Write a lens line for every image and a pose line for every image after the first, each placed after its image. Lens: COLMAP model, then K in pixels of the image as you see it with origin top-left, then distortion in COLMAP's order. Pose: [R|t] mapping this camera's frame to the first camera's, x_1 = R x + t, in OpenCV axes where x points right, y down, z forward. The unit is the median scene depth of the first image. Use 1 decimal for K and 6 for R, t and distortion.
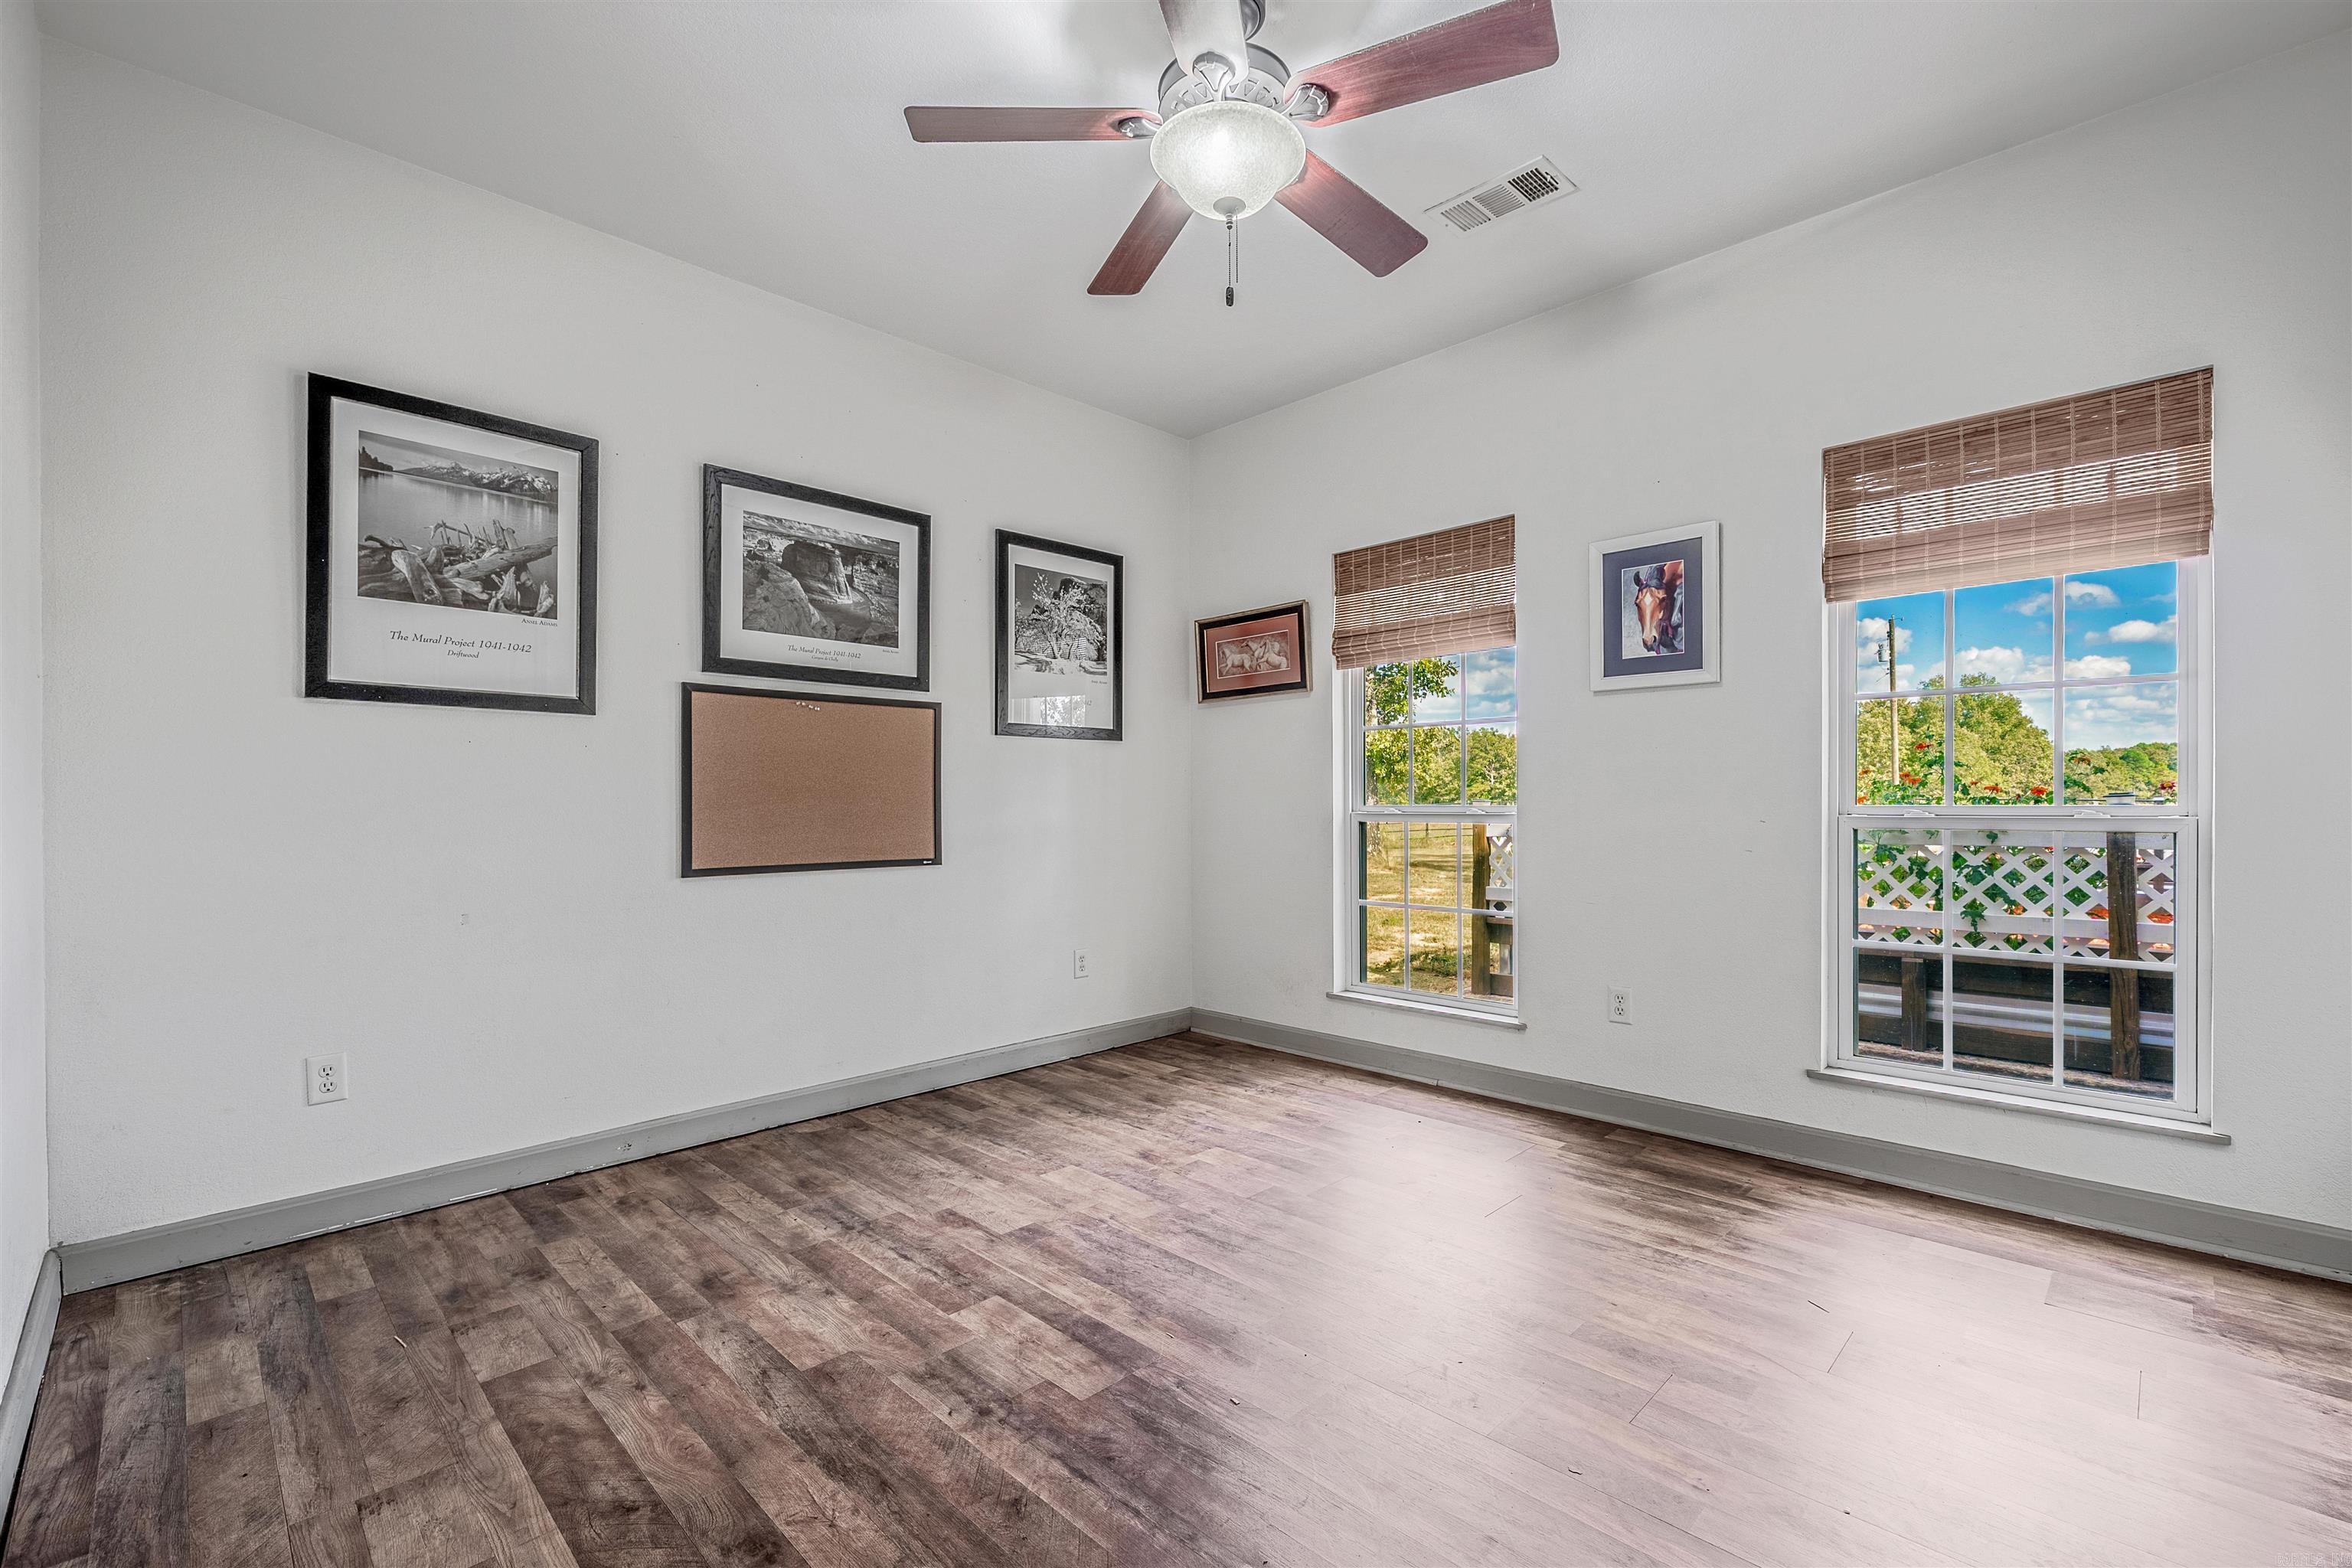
lens RADIAL K [[993.7, 0, 1176.2], [0, 993.7, 796.7], [0, 0, 1]] dist [-0.000038, -0.000003]
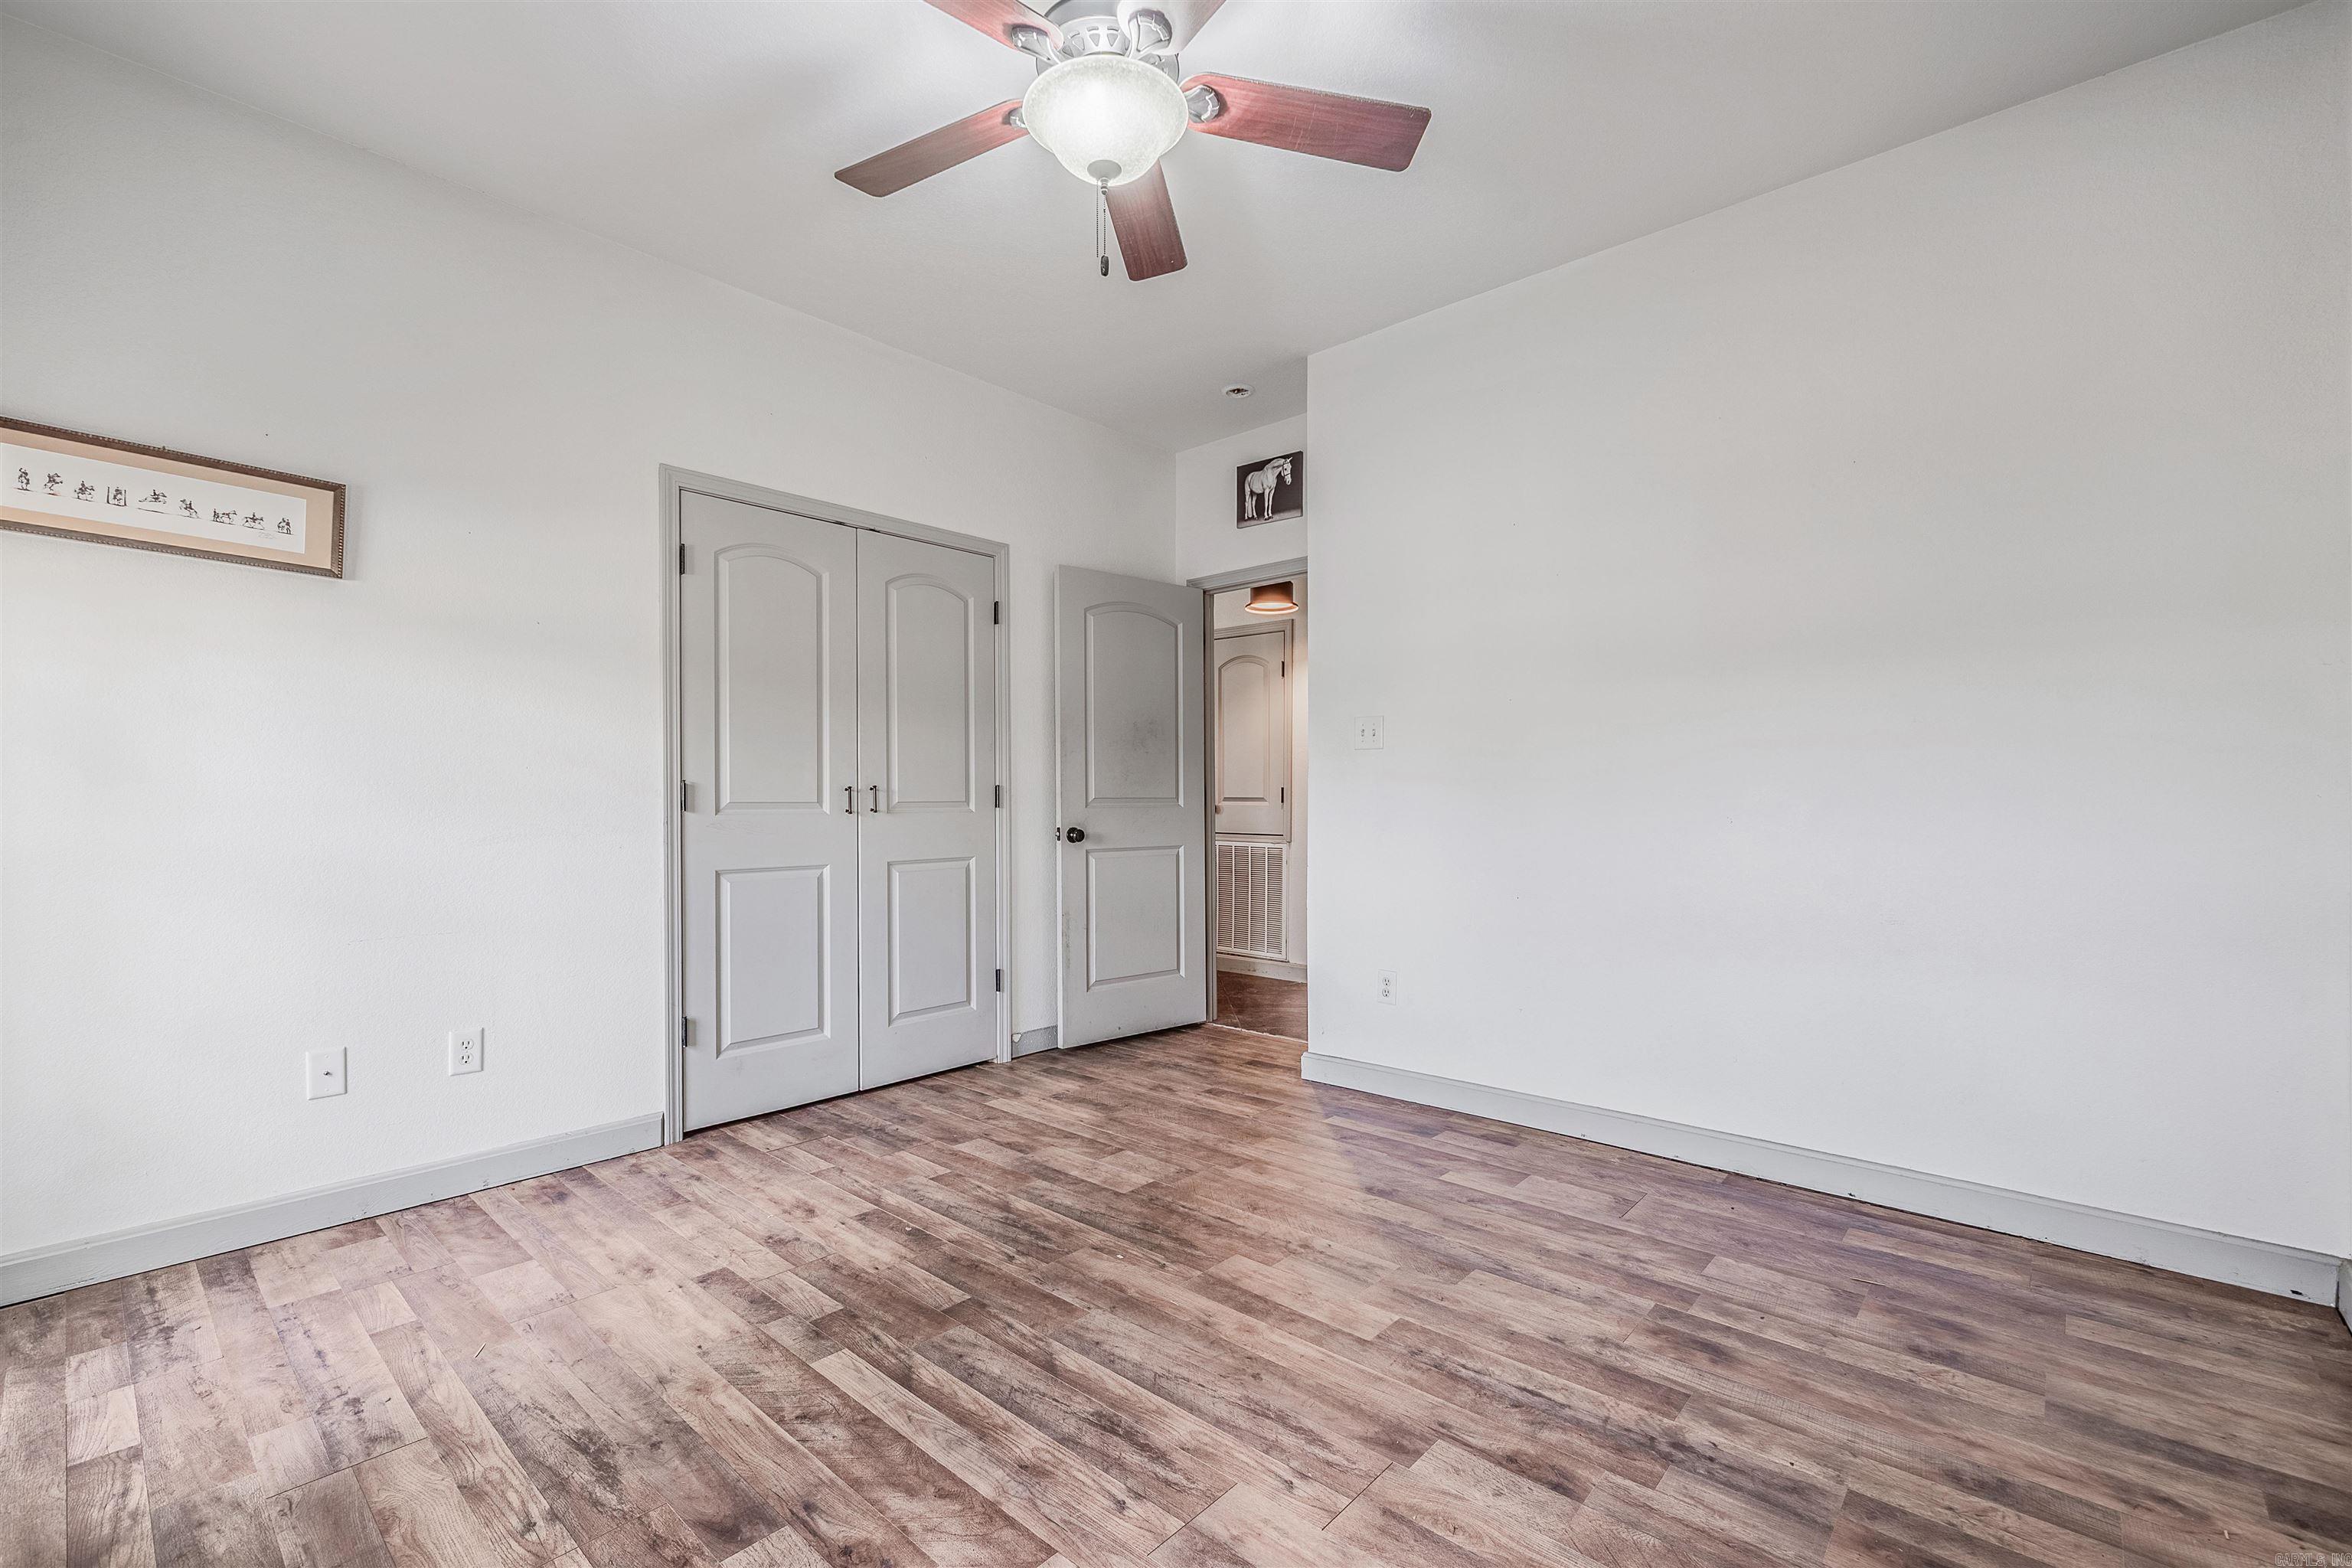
lens RADIAL K [[993.7, 0, 1175.9], [0, 993.7, 794.1], [0, 0, 1]] dist [-0.000038, -0.000003]
pose [[-0.998828, 0.008946, -0.047572, 0.034888], [0.009566, 0.999872, -0.012801, 0.011086], [0.047451, -0.013241, -0.998786, 1.904034]]
